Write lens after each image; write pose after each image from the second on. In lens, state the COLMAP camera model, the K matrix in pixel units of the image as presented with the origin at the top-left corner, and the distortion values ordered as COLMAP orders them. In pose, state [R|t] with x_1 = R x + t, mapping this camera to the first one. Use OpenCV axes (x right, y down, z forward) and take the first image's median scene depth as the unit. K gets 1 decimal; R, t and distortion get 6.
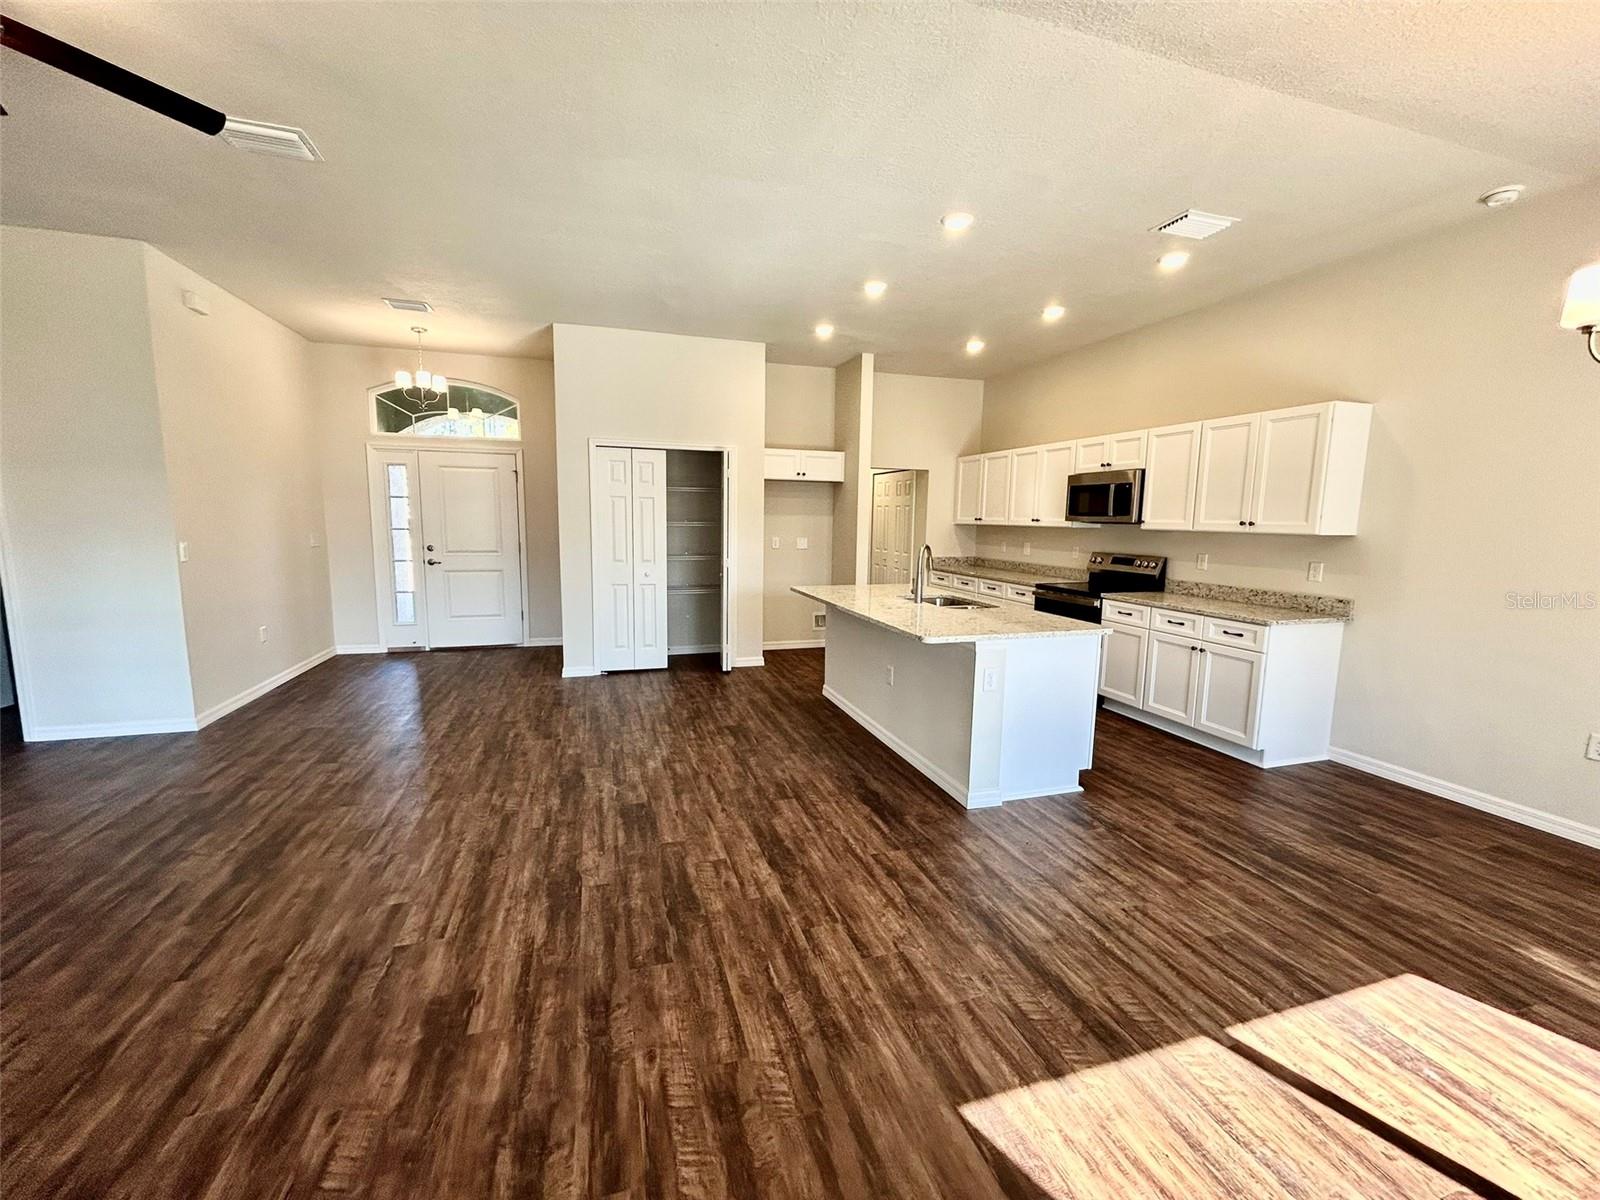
lens RADIAL K [[651.1, 0, 795.4], [0, 651.1, 598.9], [0, 0, 1]] dist [-0.001977, 0.001022]
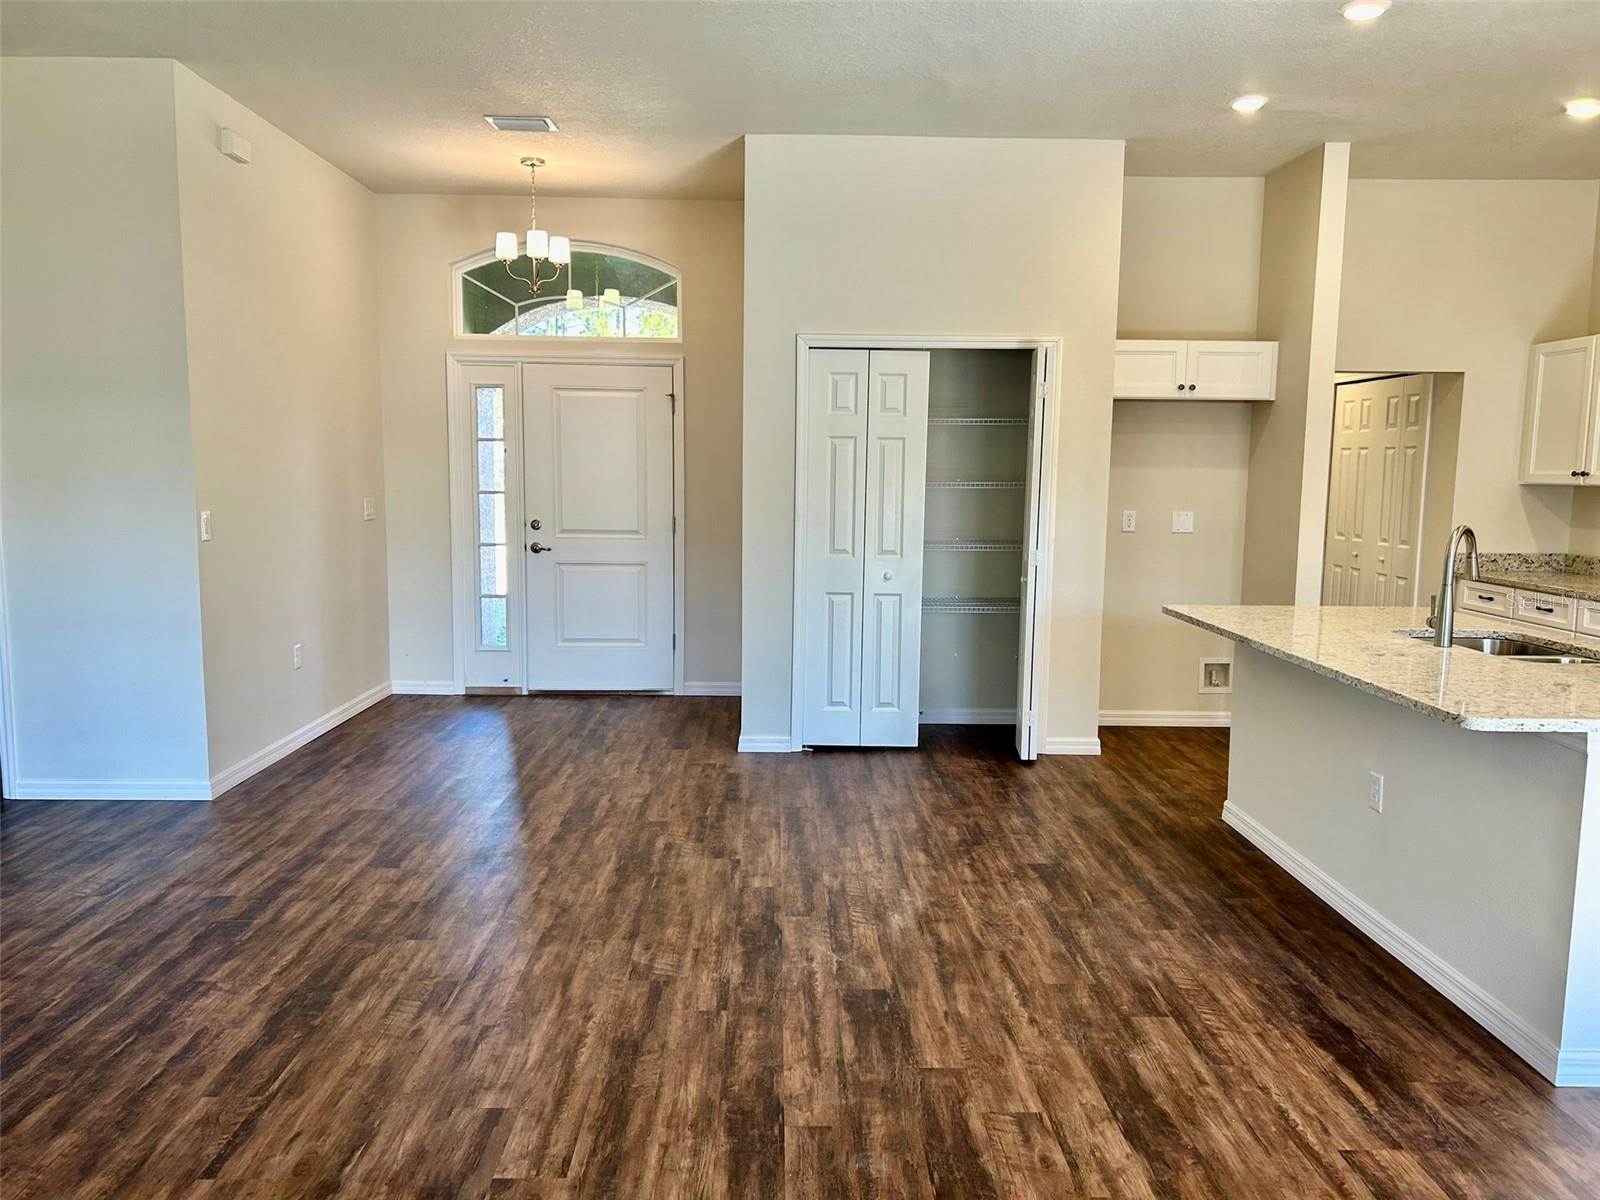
lens RADIAL K [[1212.8, 0, 795.6], [0, 1212.8, 602.7], [0, 0, 1]] dist [0.048776, -0.049941]
pose [[0.959117, 0.028476, -0.281574, -0.014845], [-0.033407, 0.999361, -0.012726, 0.000966], [0.281031, 0.021612, 0.959455, -0.011158]]
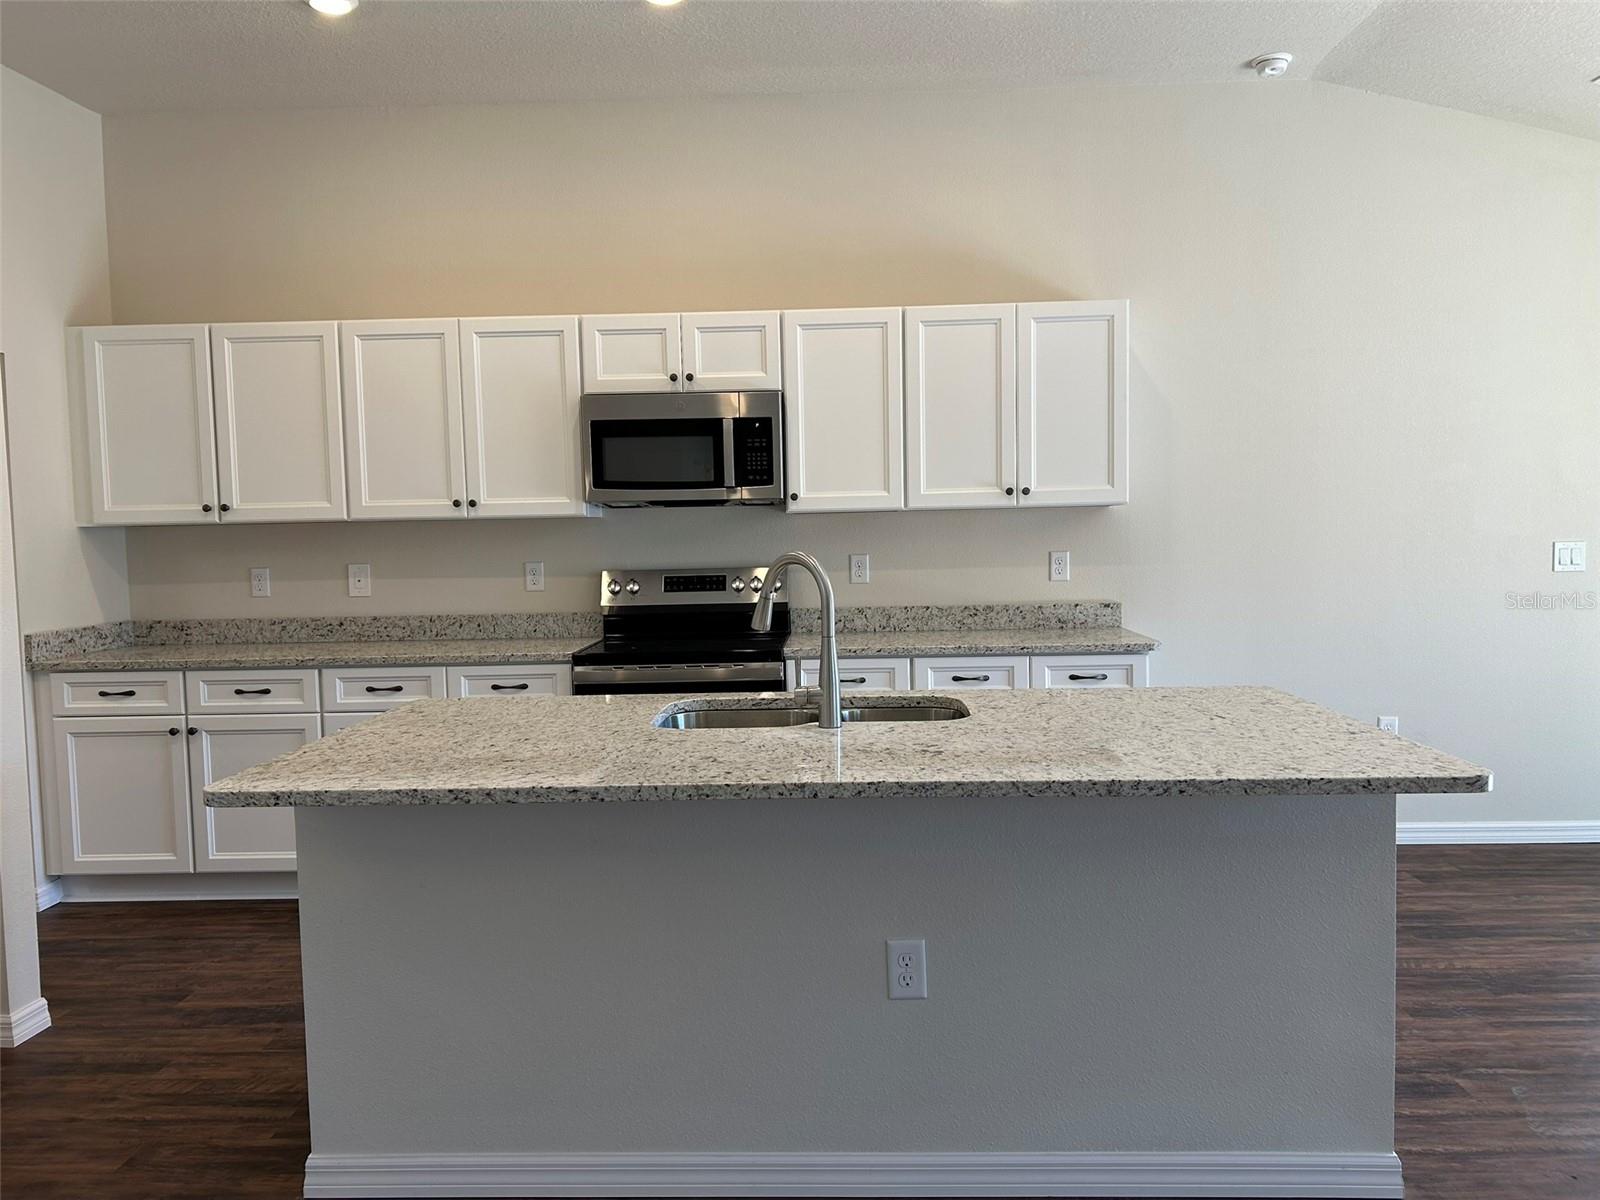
lens RADIAL K [[1212.8, 0, 788.5], [0, 1212.8, 611.3], [0, 0, 1]] dist [0.048776, -0.049941]
pose [[0.329646, -0.089714, 0.939832, -0.343838], [0.145322, 0.988433, 0.043381, -0.072803], [-0.932853, 0.122278, 0.338870, 0.702128]]
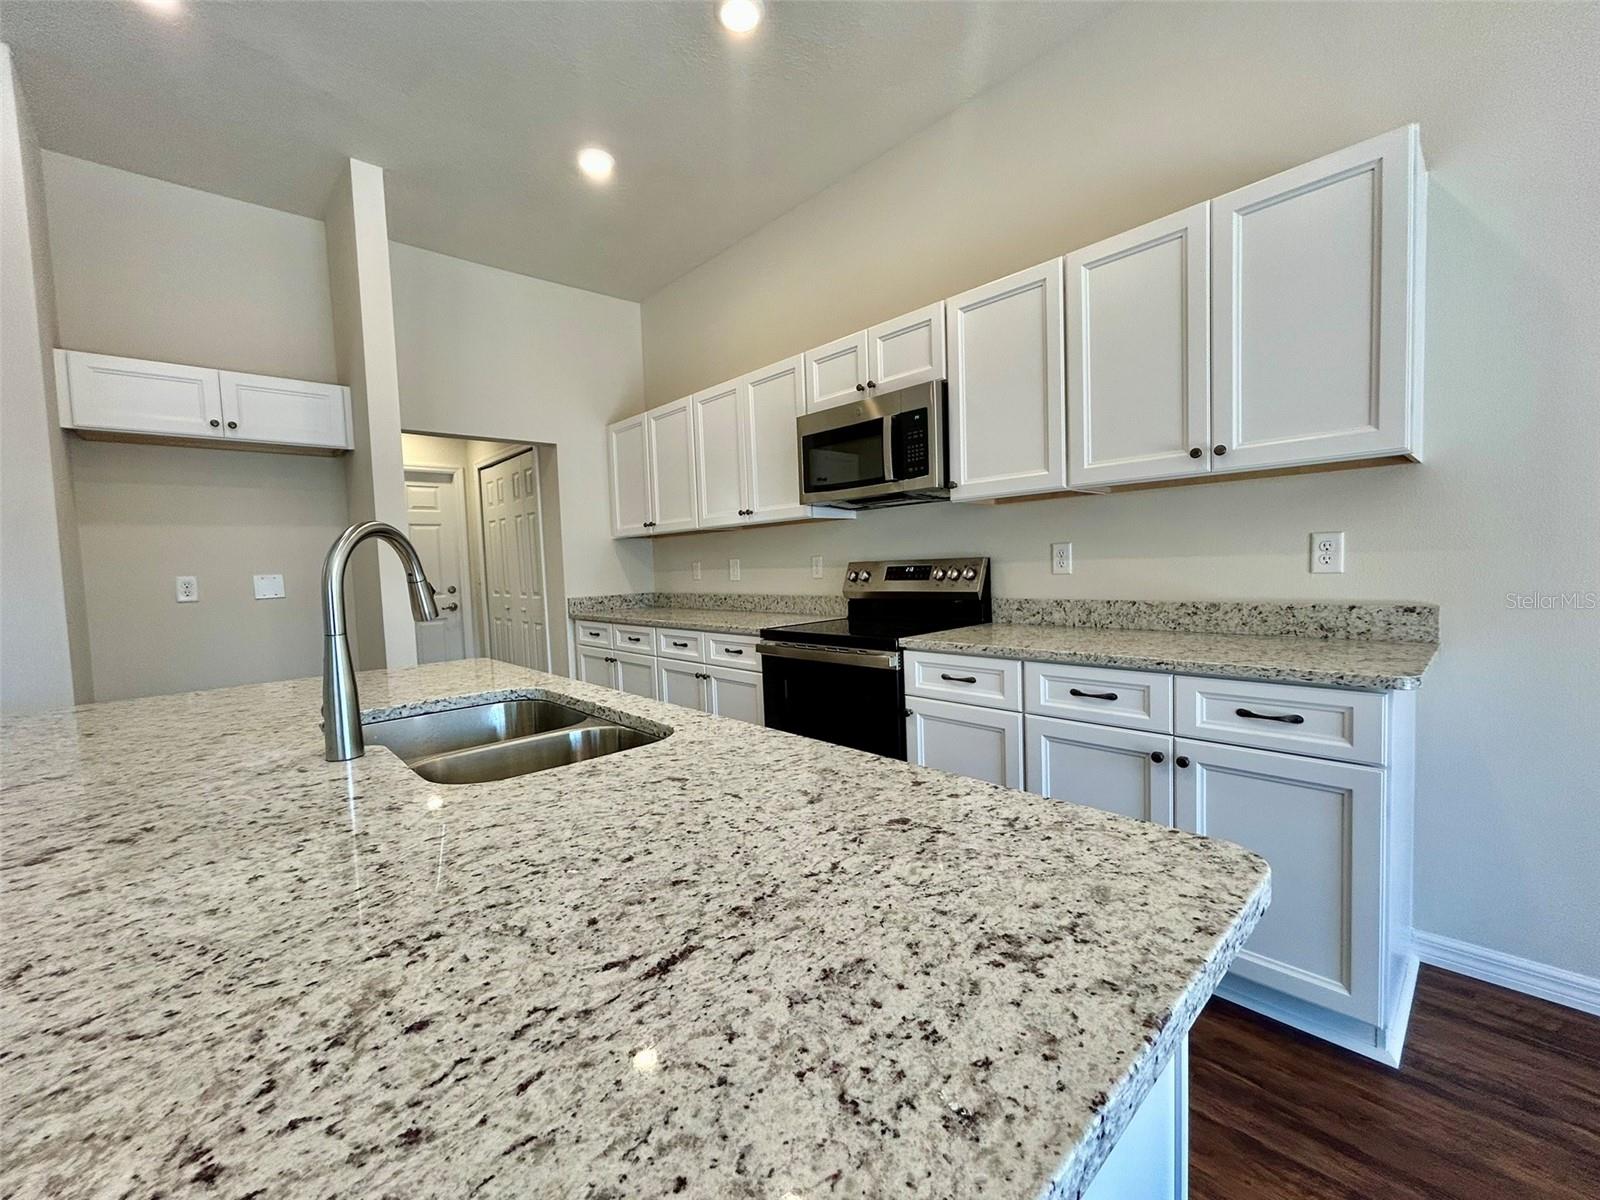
lens RADIAL K [[651.1, 0, 806.3], [0, 651.1, 599.0], [0, 0, 1]] dist [-0.001977, 0.001022]
pose [[0.896849, -0.072324, 0.436384, 0.213095], [0.105126, 0.993127, -0.051456, -0.019747], [-0.429663, 0.092024, 0.898288, 0.615531]]
